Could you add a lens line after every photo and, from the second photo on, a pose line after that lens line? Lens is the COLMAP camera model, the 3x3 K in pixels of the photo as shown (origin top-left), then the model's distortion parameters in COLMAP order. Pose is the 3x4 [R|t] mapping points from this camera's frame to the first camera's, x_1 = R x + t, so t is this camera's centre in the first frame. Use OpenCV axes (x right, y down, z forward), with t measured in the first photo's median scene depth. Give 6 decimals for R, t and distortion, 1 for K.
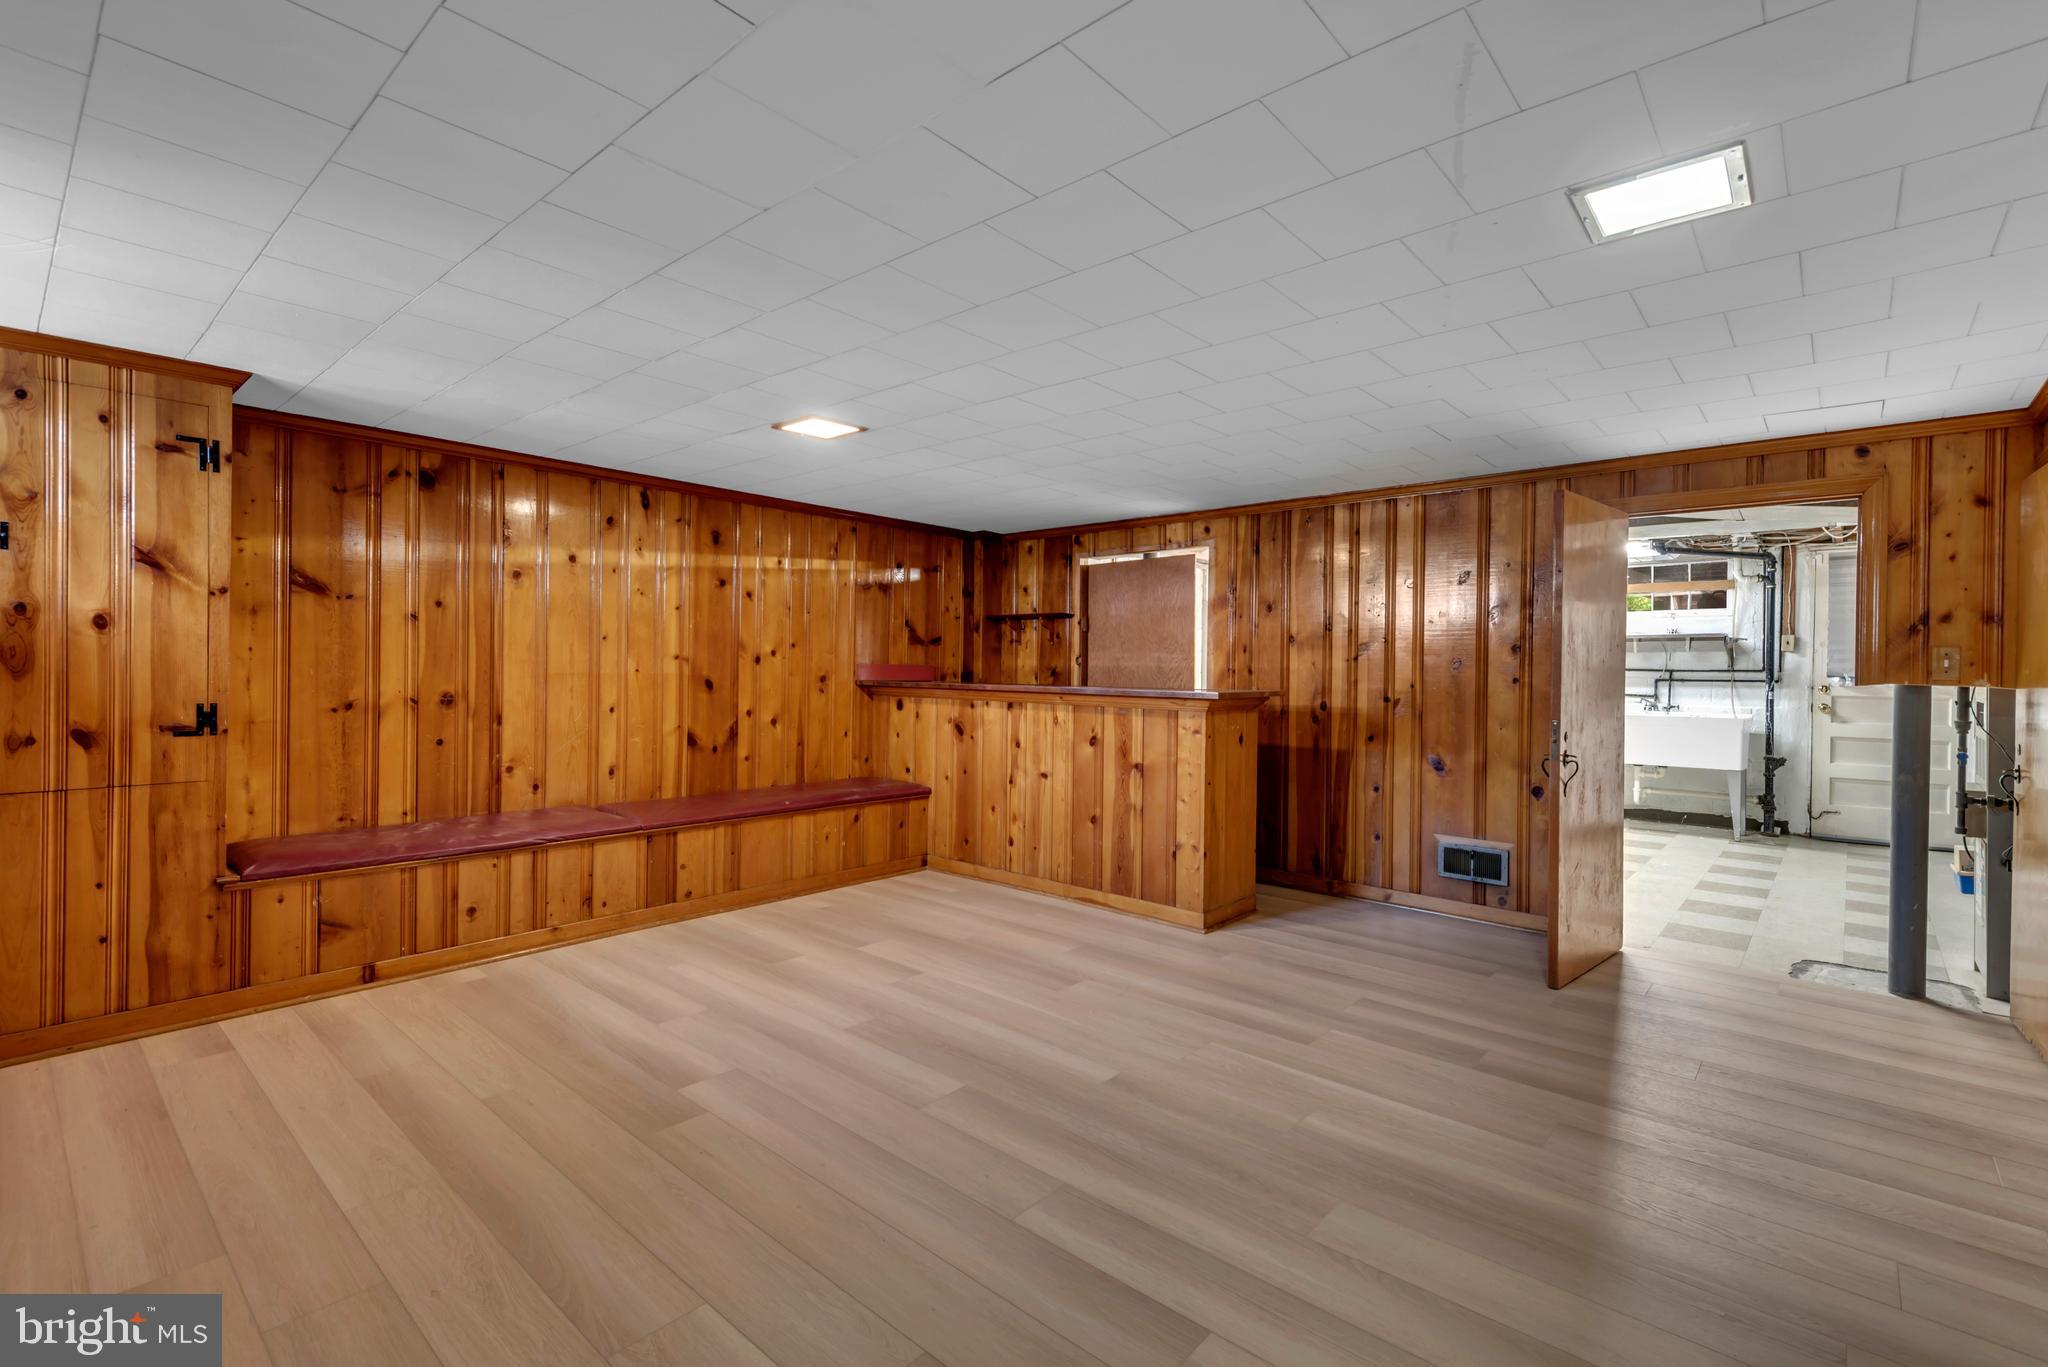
lens RADIAL K [[930.3, 0, 1024.8], [0, 930.3, 670.3], [0, 0, 1]] dist [0.020846, -0.003684]
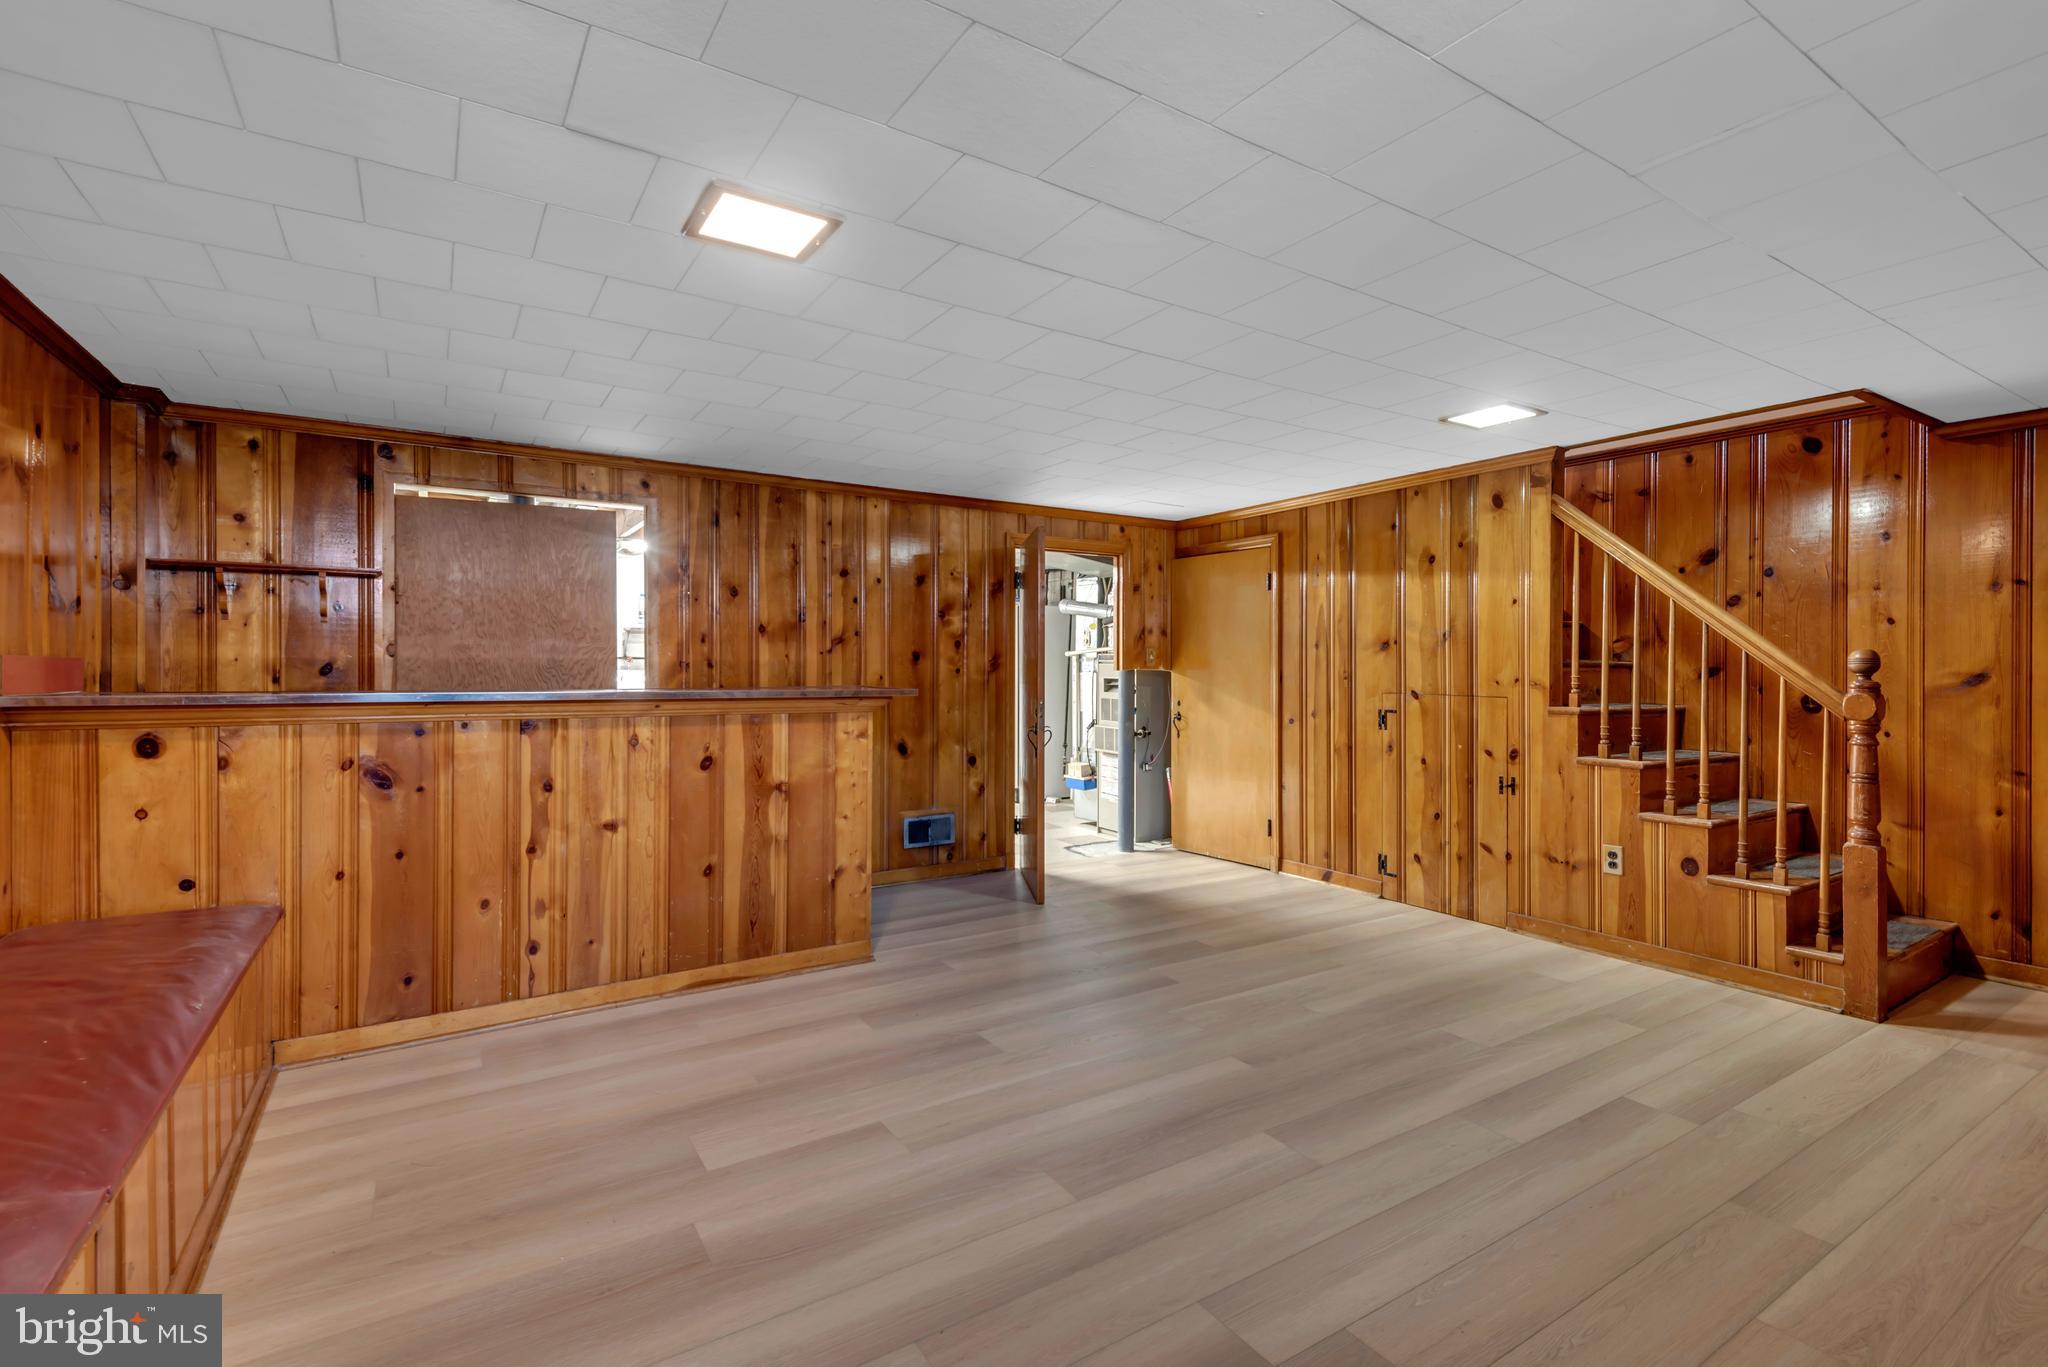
lens RADIAL K [[930.3, 0, 1024.8], [0, 930.3, 670.3], [0, 0, 1]] dist [0.020846, -0.003684]
pose [[0.259138, -0.016337, 0.965702, -0.568205], [0.001035, 0.999861, 0.016637, -0.008875], [-0.965840, -0.003311, 0.259119, 0.571344]]
